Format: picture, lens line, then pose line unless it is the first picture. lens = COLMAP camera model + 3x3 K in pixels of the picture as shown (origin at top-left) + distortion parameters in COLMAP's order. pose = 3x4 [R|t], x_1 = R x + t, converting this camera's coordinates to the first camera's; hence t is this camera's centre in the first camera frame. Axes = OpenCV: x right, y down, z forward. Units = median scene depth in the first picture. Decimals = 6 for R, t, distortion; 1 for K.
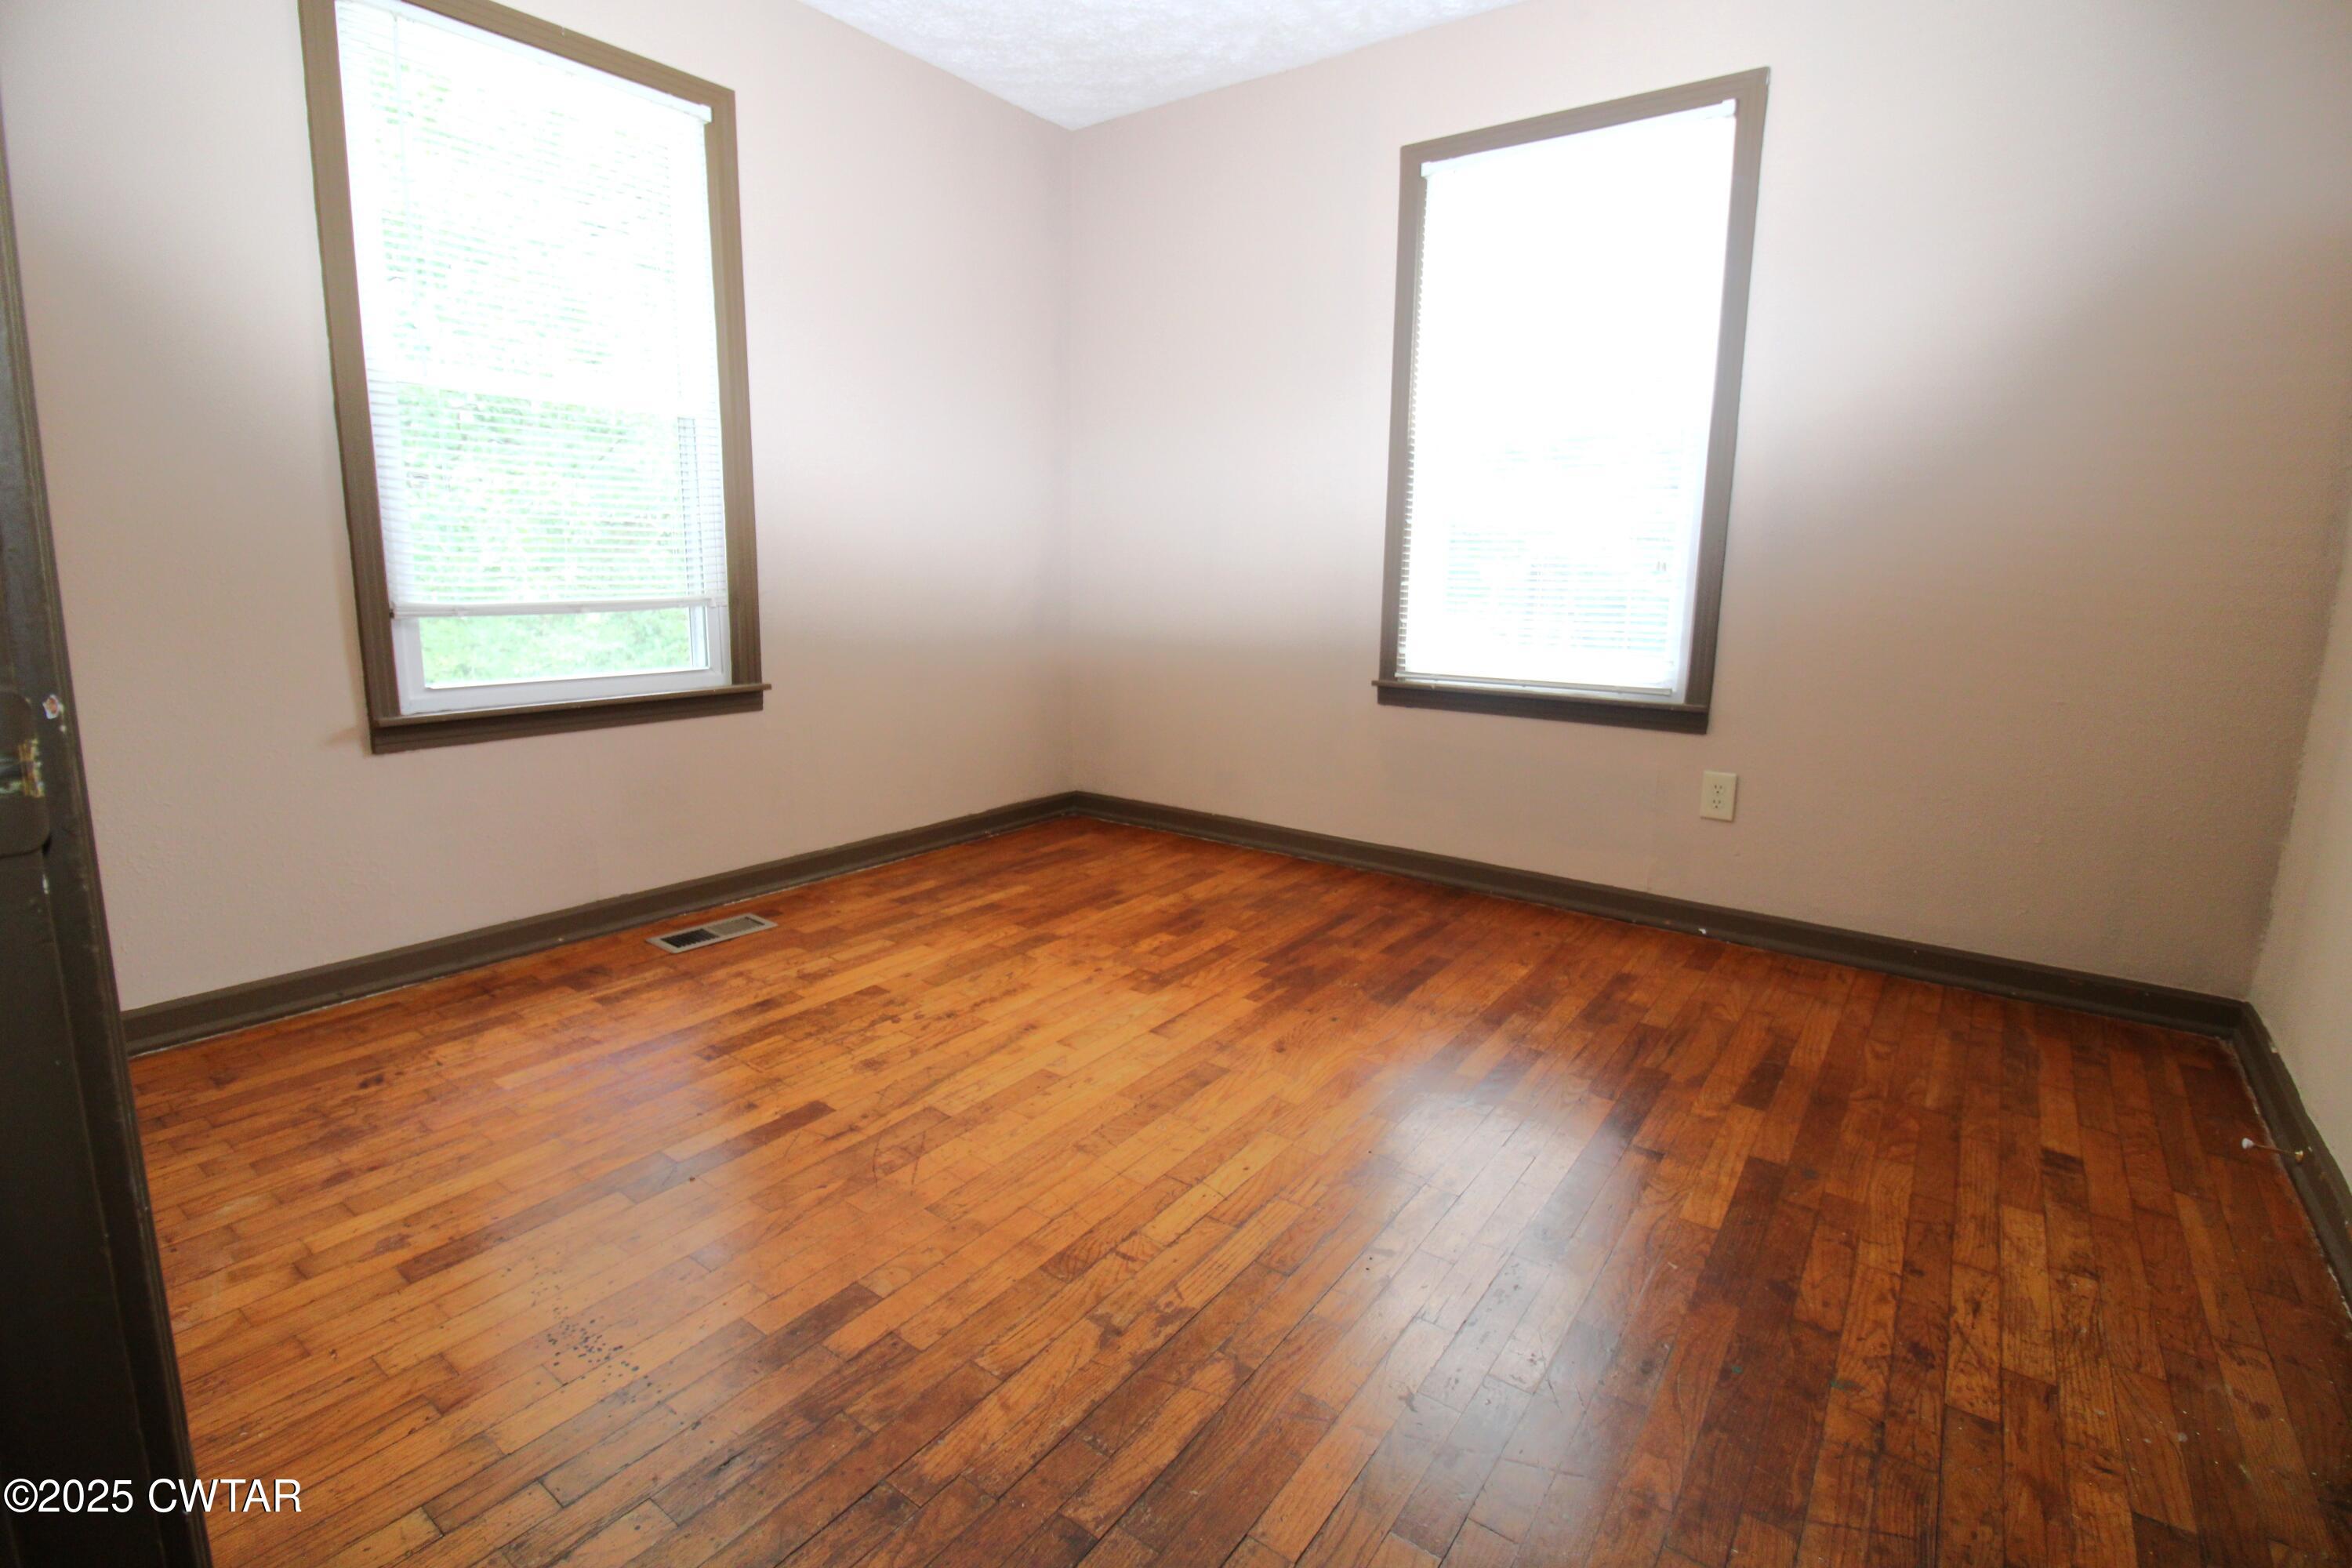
lens RADIAL K [[1077.4, 0, 1183.1], [0, 1077.4, 776.3], [0, 0, 1]] dist [-0.027159, -0.005060]
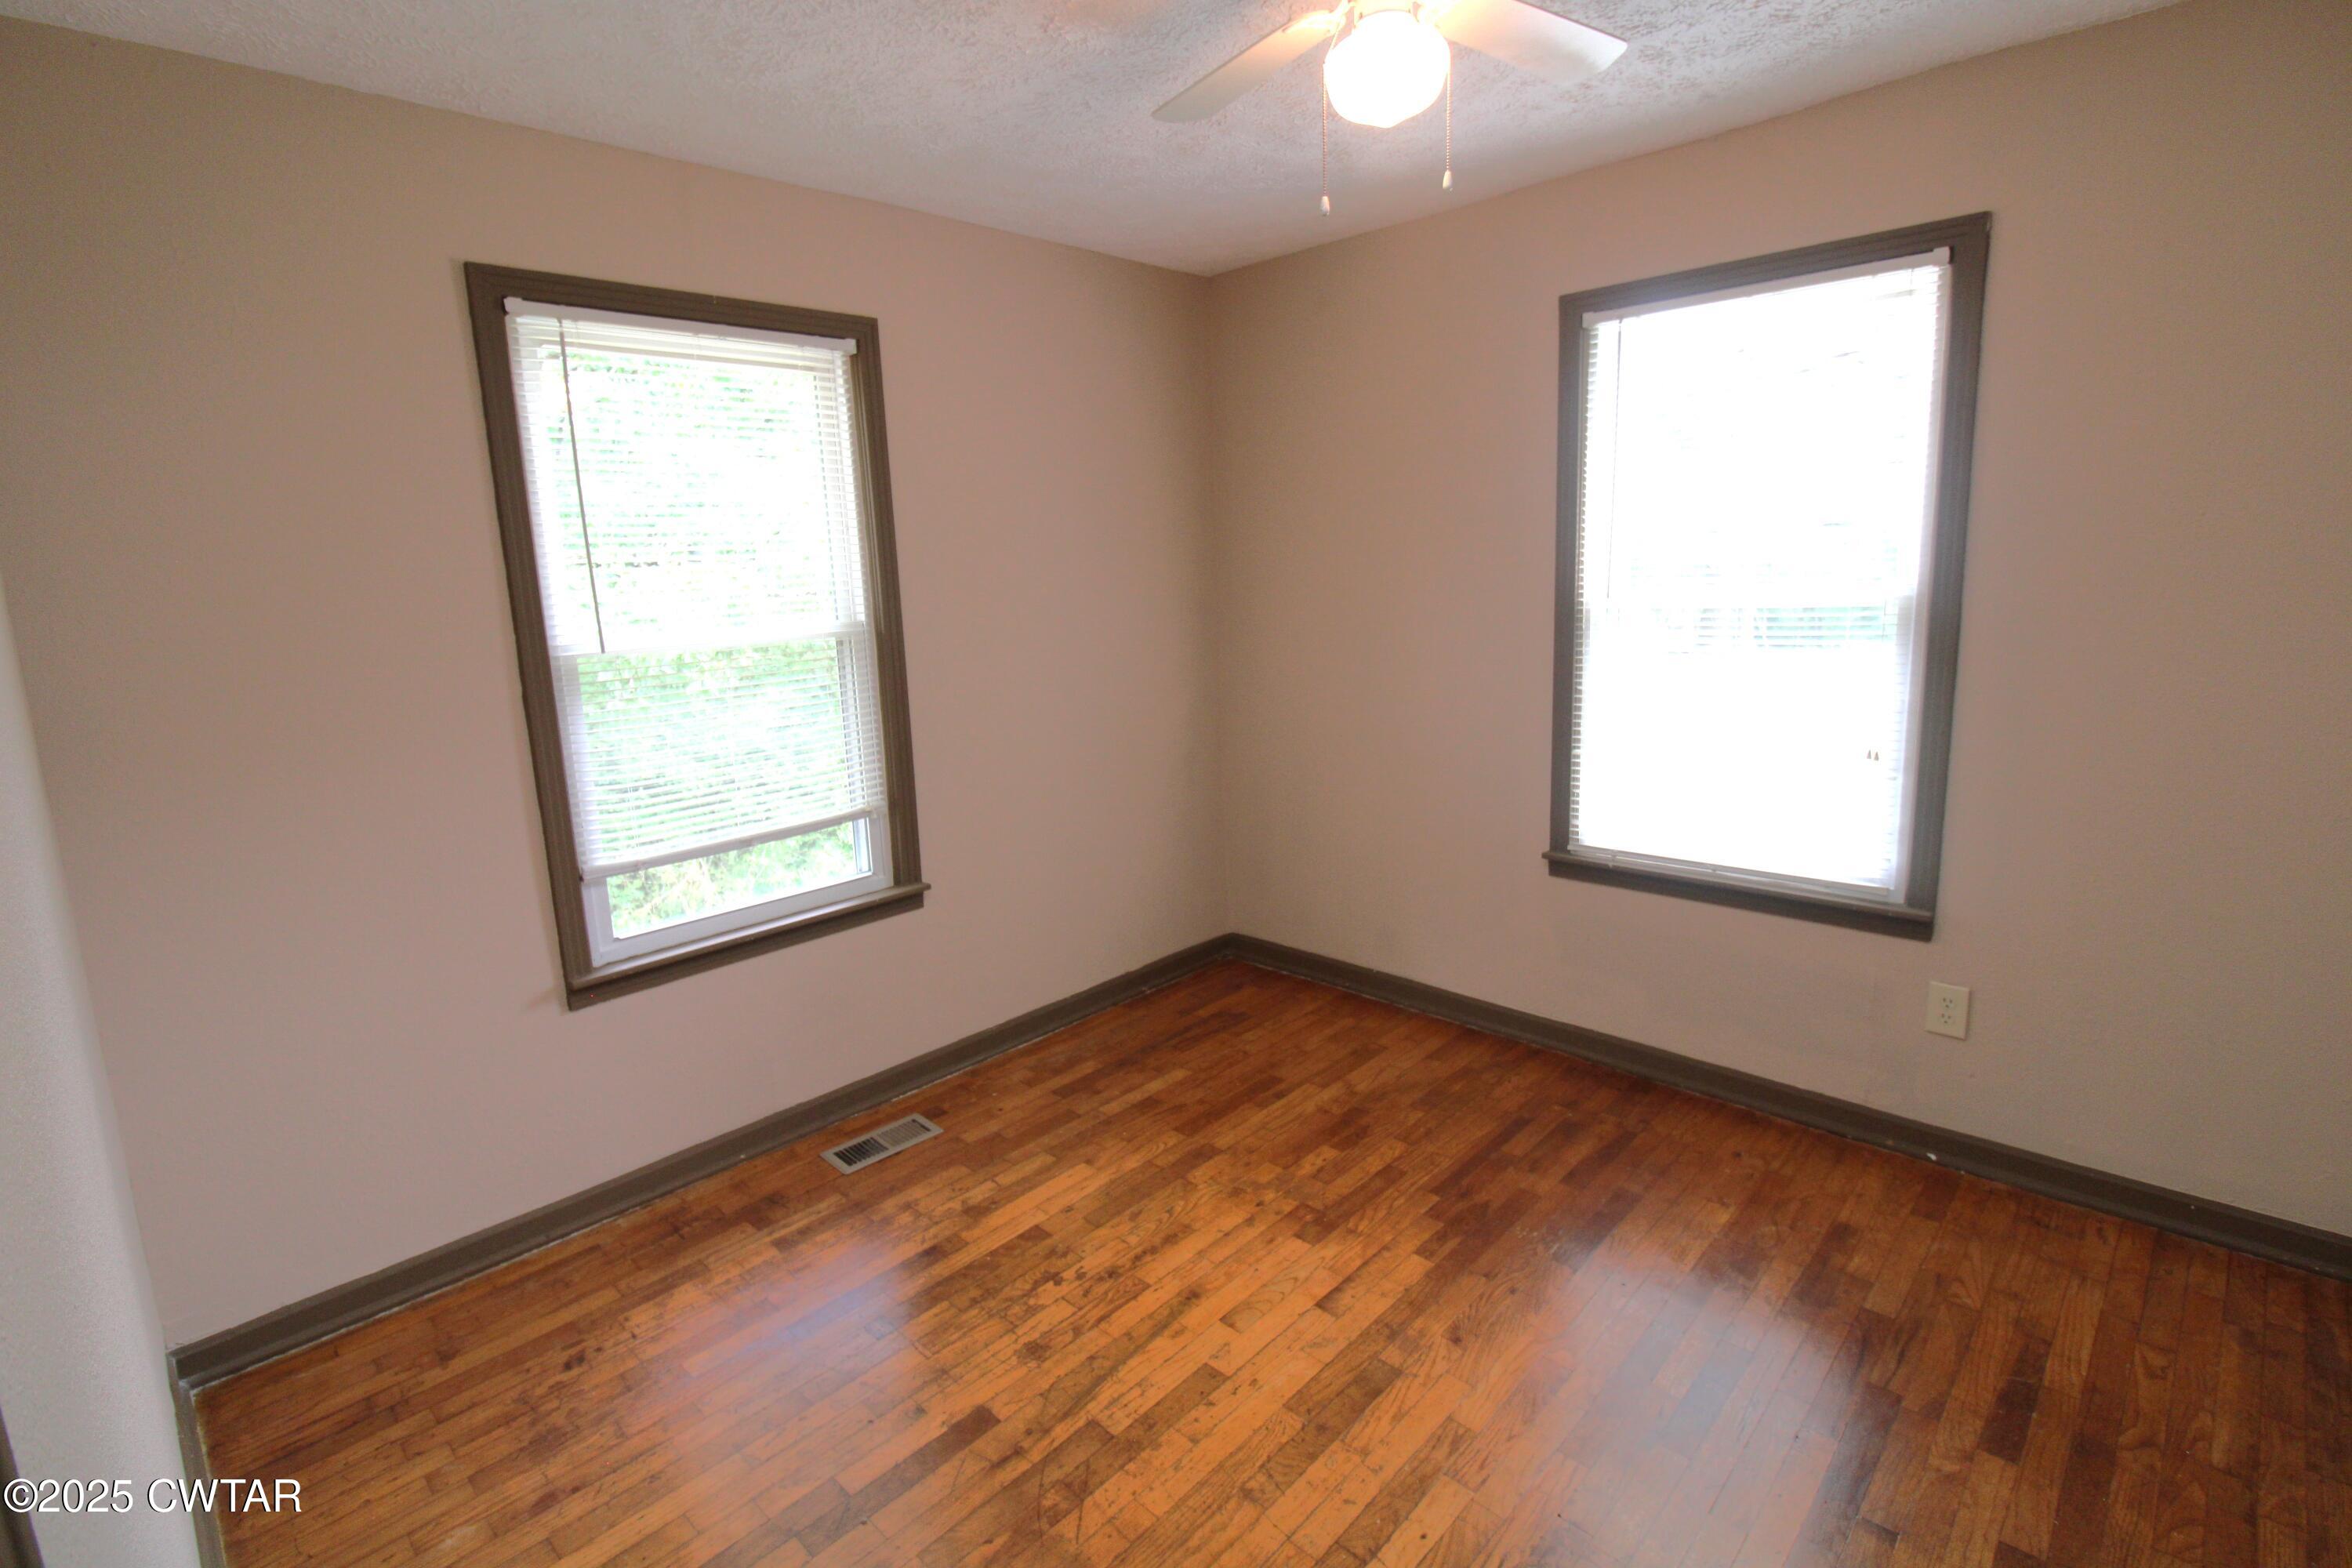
lens RADIAL K [[1077.4, 0, 1174.4], [0, 1077.4, 781.6], [0, 0, 1]] dist [-0.027159, -0.005060]
pose [[0.988202, -0.026964, -0.150767, 0.000874], [0.026205, 0.999632, -0.007017, -0.226076], [0.150901, 0.002983, 0.988544, 0.035009]]
